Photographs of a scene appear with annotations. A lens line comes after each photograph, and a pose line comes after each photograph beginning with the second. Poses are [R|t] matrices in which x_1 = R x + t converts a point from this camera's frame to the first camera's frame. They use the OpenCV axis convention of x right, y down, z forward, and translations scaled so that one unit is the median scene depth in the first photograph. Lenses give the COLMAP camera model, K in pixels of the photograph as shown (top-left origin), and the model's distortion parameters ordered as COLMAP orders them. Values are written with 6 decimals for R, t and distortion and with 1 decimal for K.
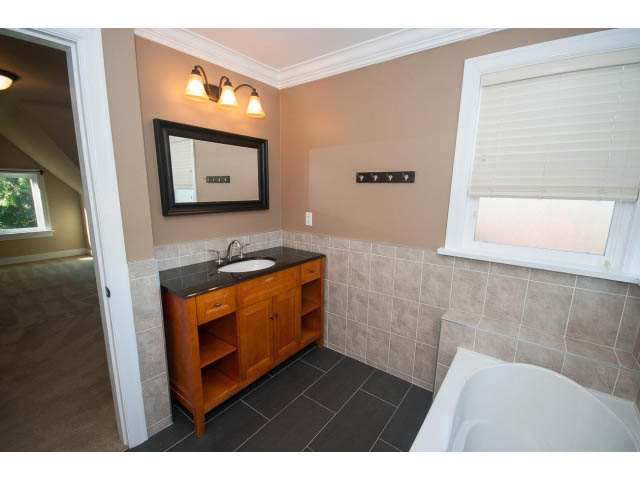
lens RADIAL K [[281.6, 0, 324.1], [0, 281.6, 244.9], [0, 0, 1]] dist [0.026668, -0.020886]
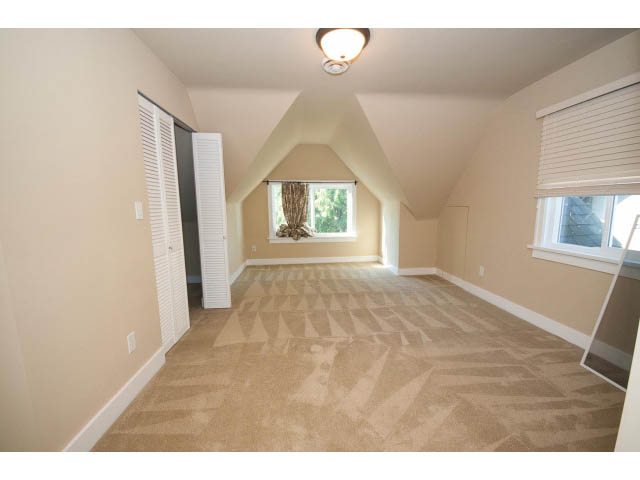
lens RADIAL K [[281.6, 0, 324.1], [0, 281.6, 244.9], [0, 0, 1]] dist [0.026668, -0.020886]
pose [[0.672743, 0.080043, -0.735534, -0.265768], [-0.123496, 0.992333, -0.004965, 0.002733], [0.729497, 0.094176, 0.677470, 0.199961]]
